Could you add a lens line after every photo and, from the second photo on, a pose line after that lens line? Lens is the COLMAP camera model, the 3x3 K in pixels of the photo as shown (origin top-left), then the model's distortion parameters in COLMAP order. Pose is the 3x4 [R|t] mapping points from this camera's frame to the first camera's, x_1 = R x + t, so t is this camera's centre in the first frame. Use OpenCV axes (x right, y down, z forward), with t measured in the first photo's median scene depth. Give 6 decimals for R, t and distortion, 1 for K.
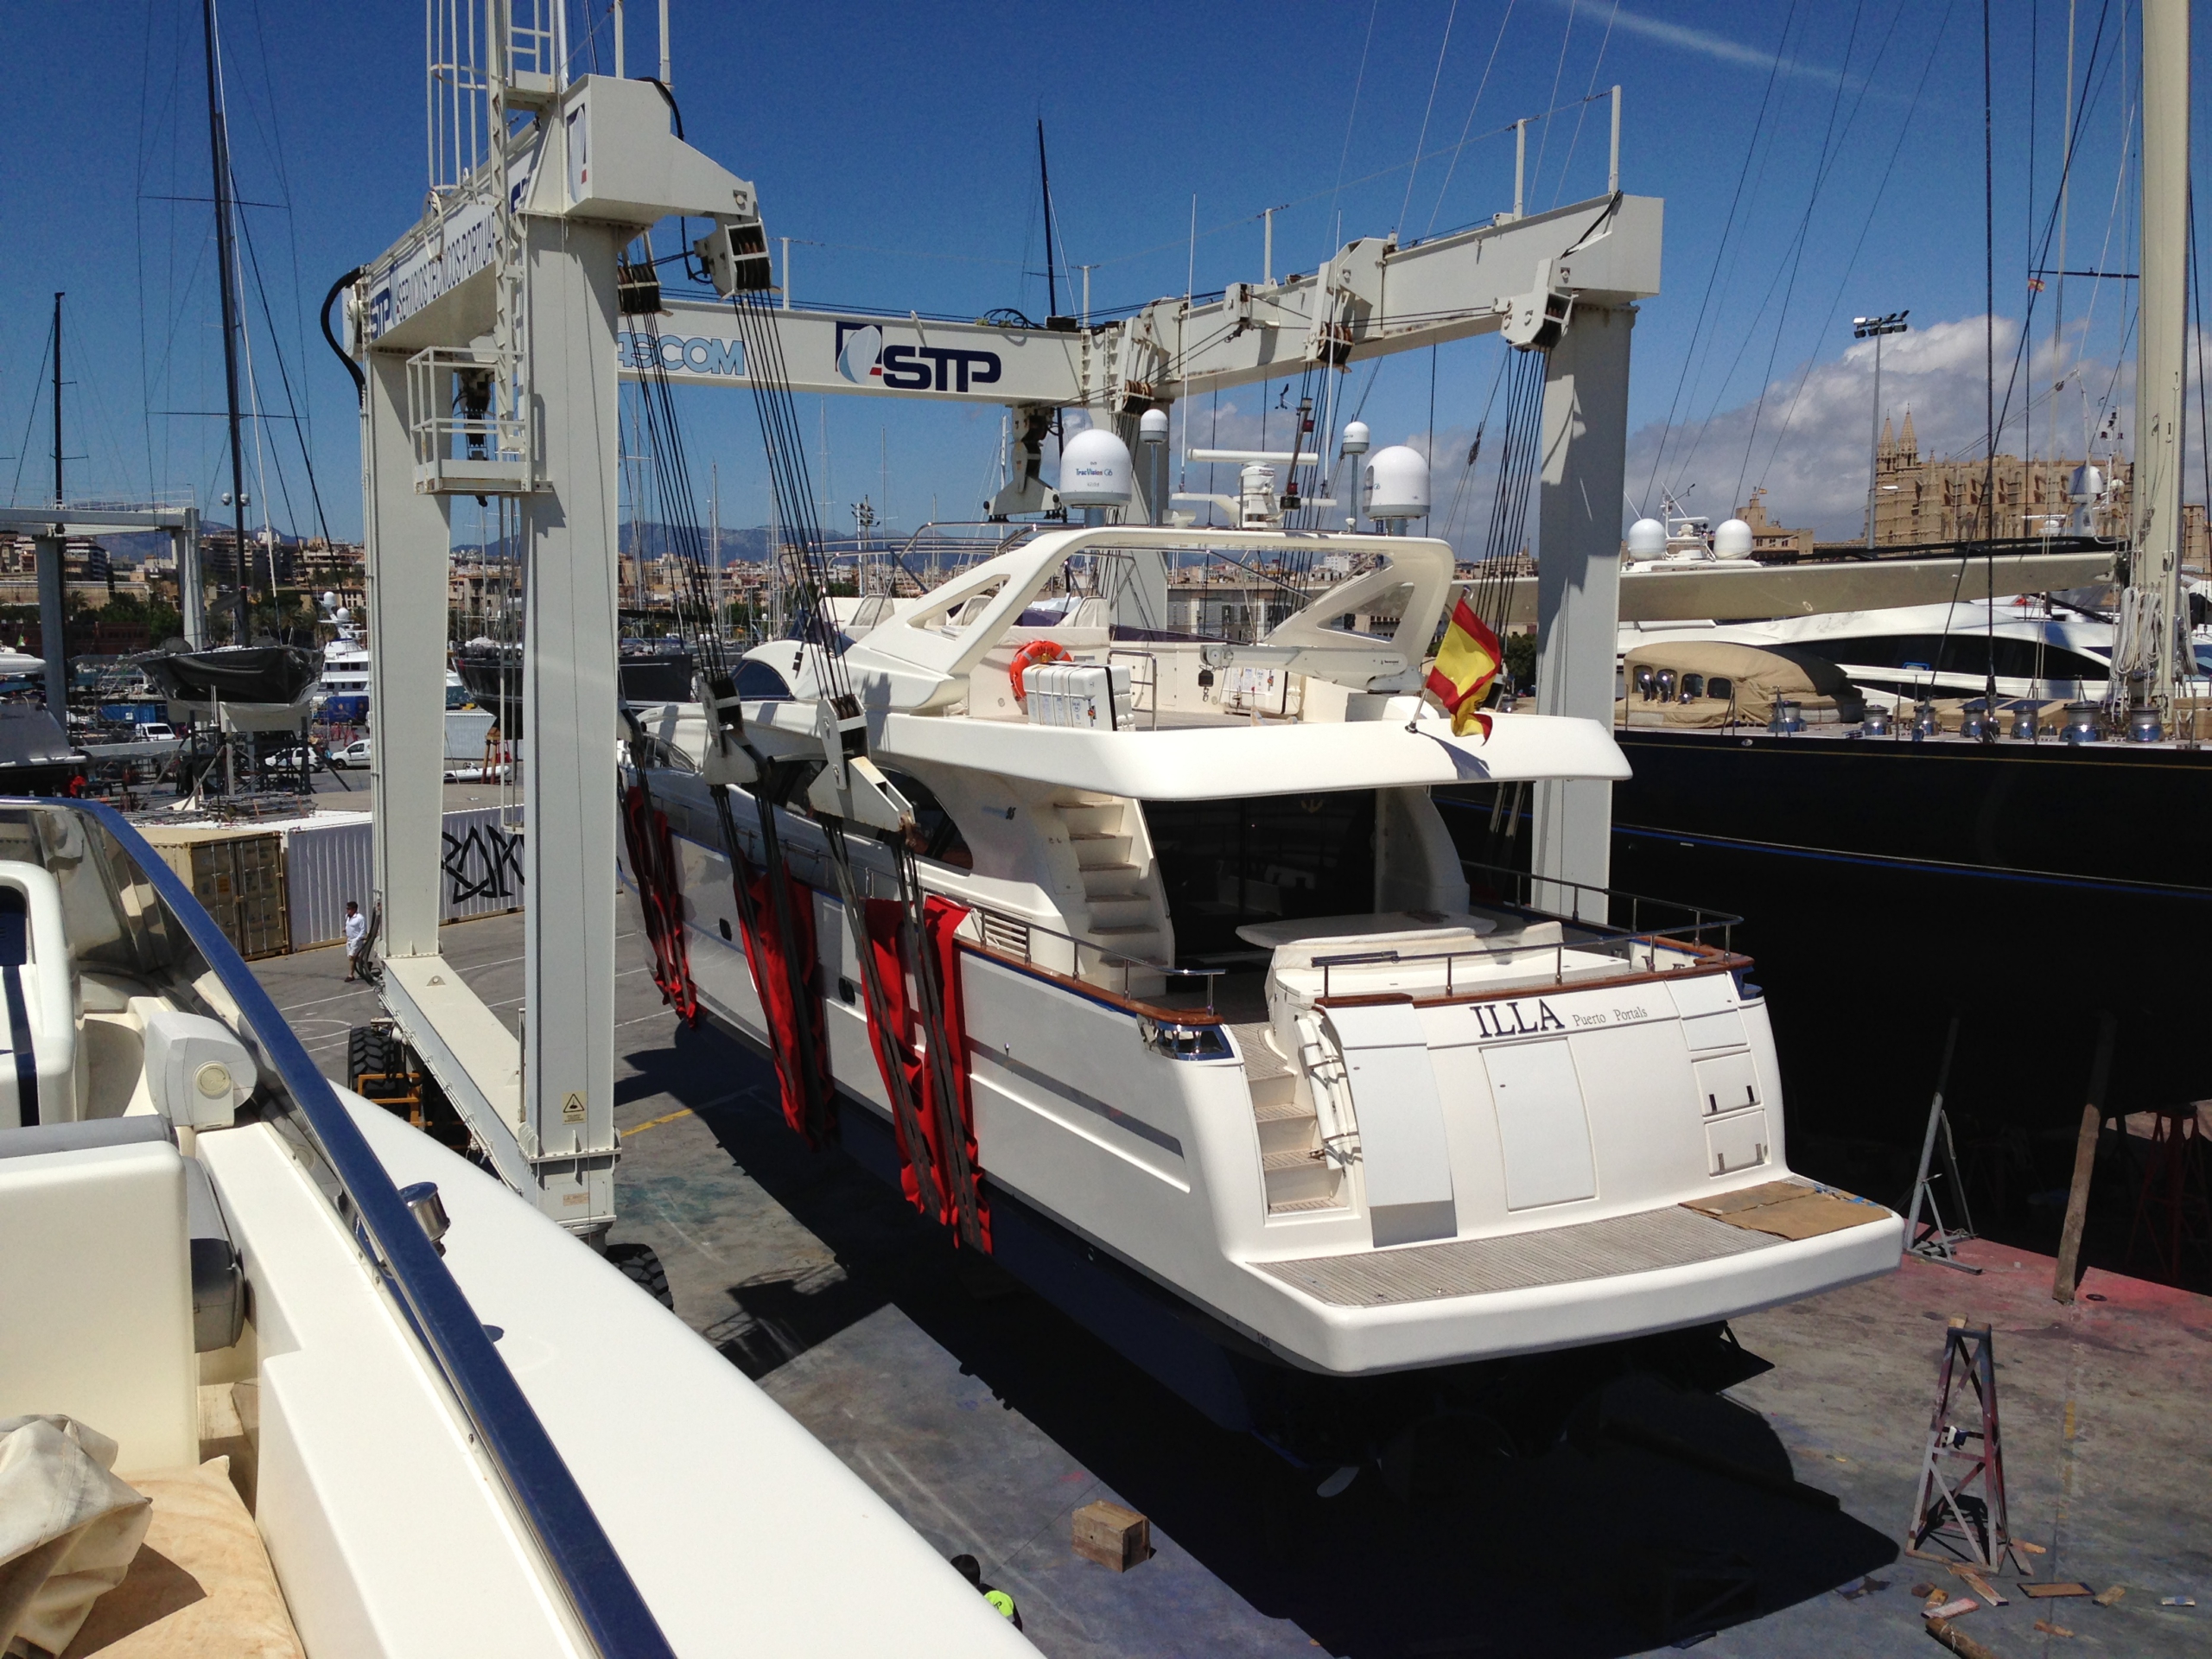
lens RADIAL K [[2063.4, 0, 1106.0], [0, 2063.4, 829.5], [0, 0, 1]] dist [0.191989, -0.317249]
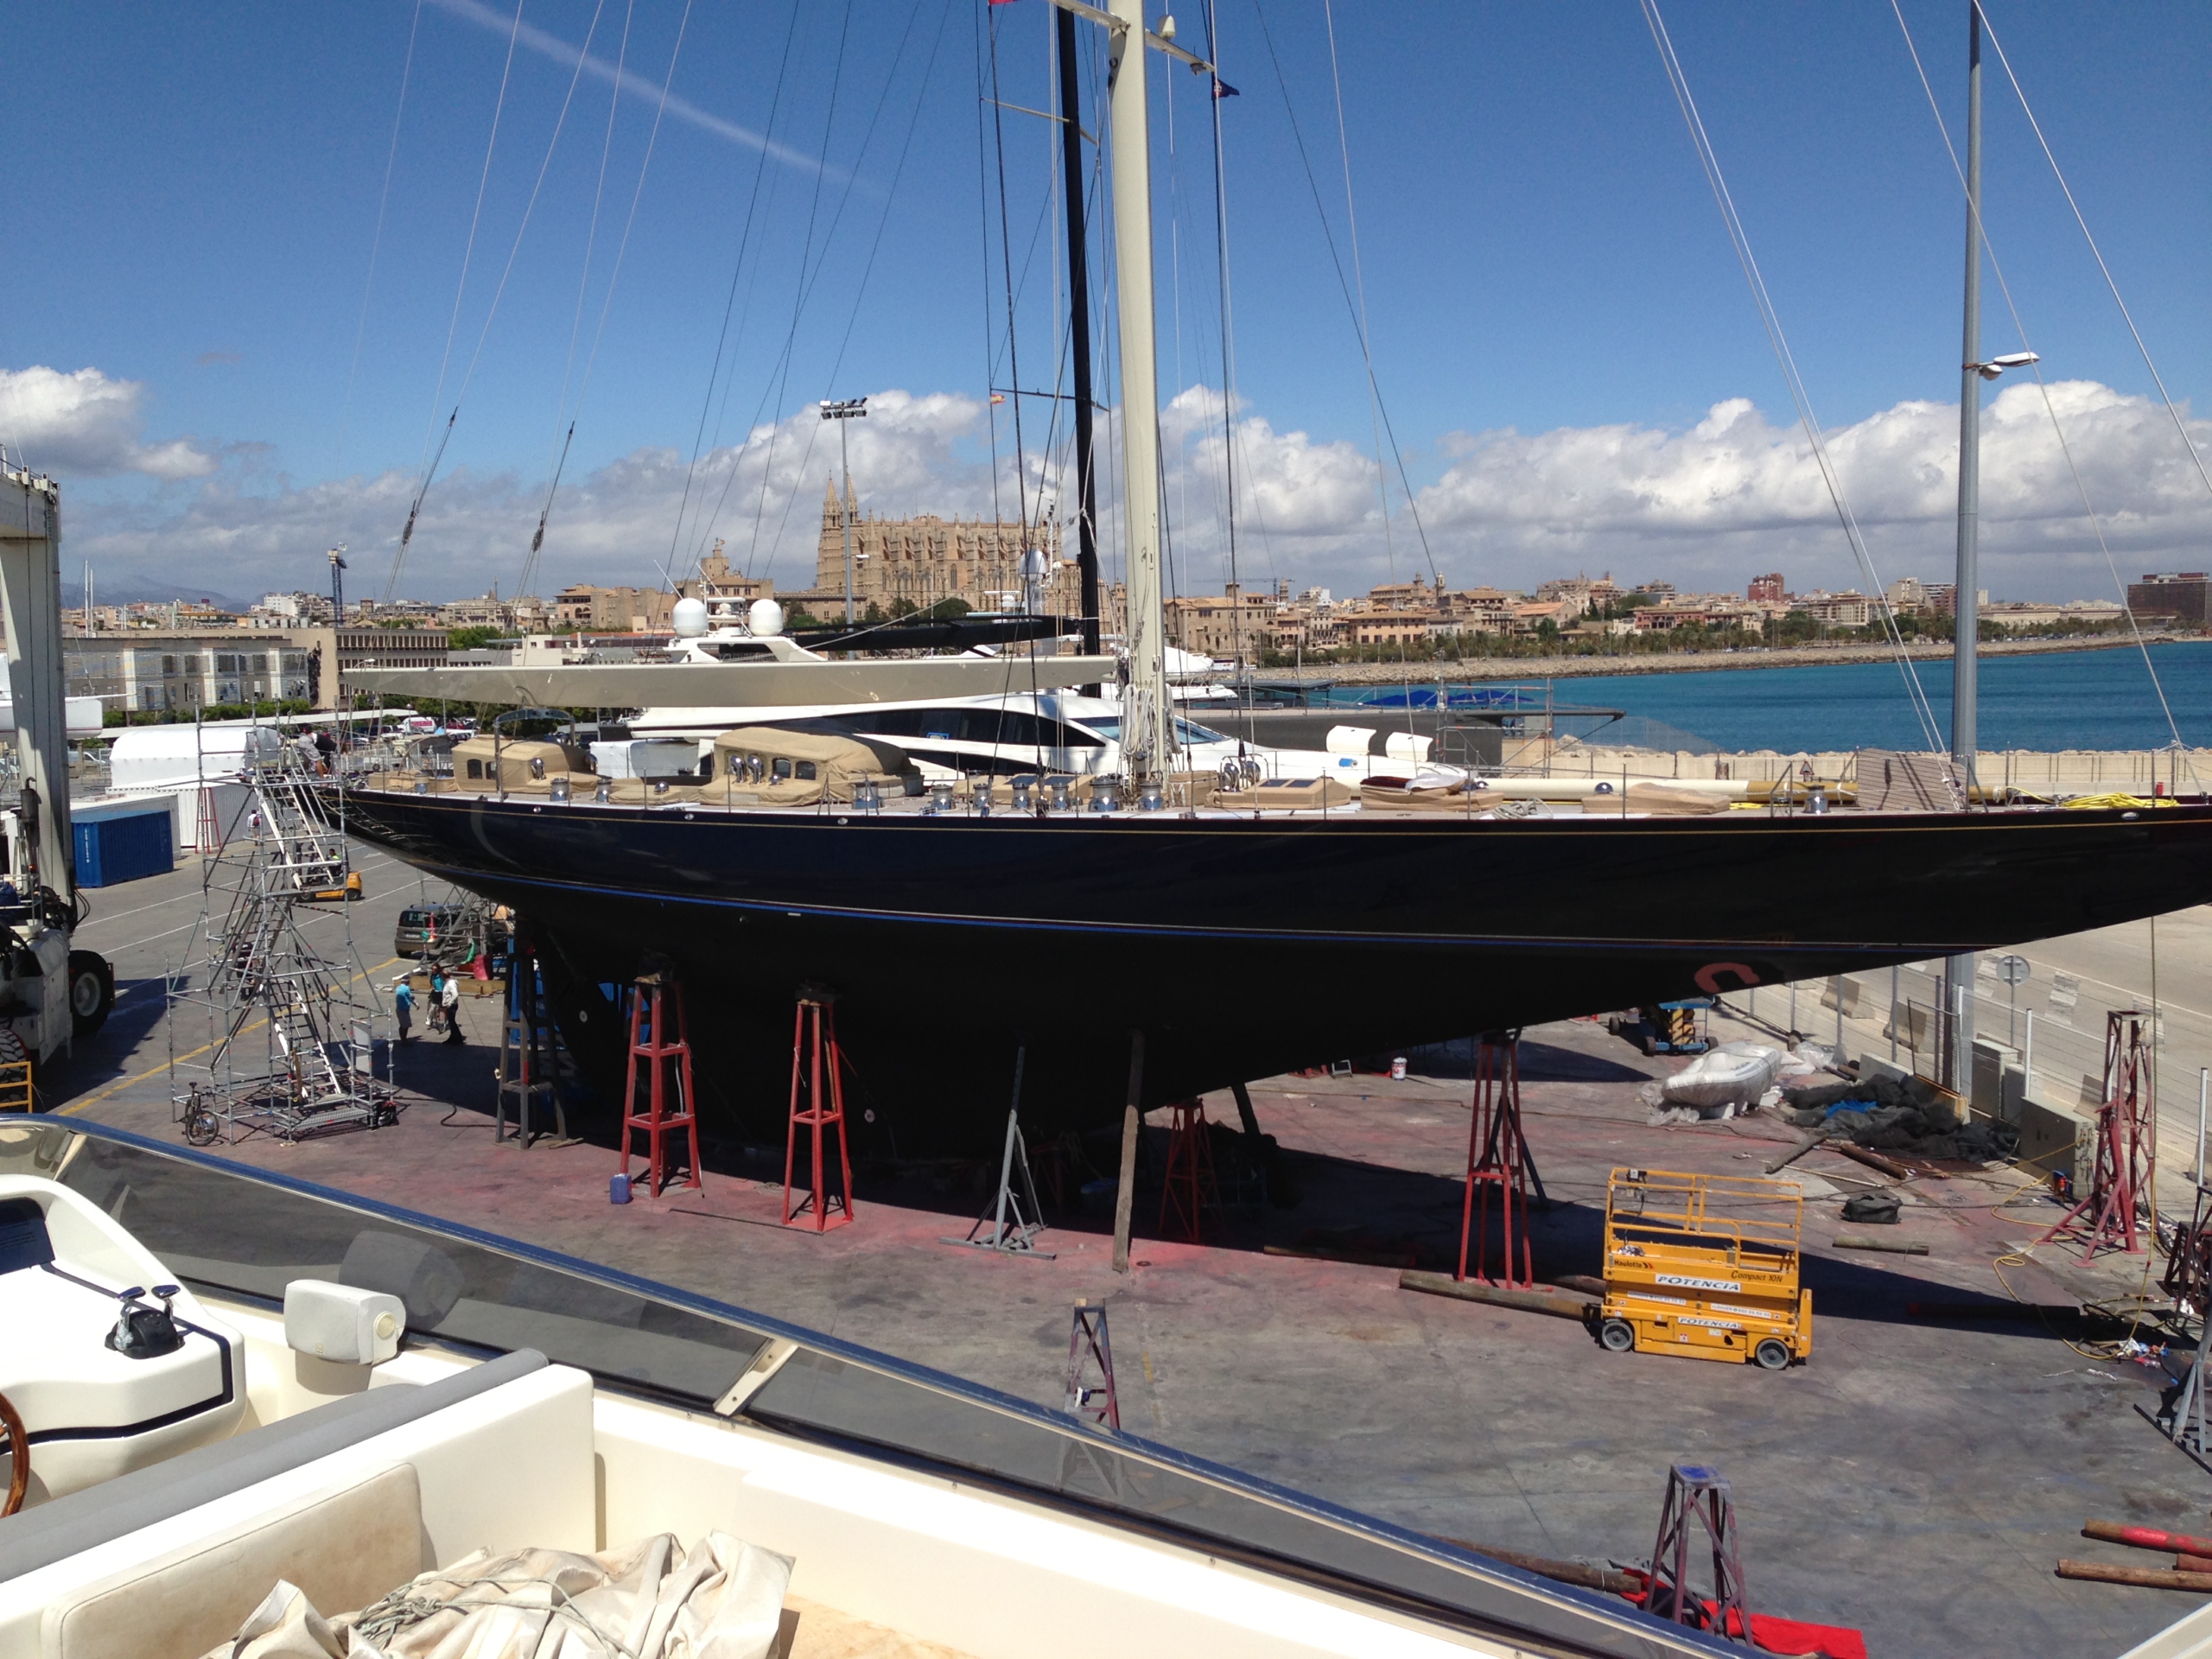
lens RADIAL K [[2083.3, 0, 1106.0], [0, 2083.3, 829.5], [0, 0, 1]] dist [0.098560, -0.019532]
pose [[0.884357, -0.052552, 0.463843, -0.099689], [0.061292, 0.998113, -0.003775, -0.026478], [-0.462769, 0.031768, 0.885909, -0.068962]]
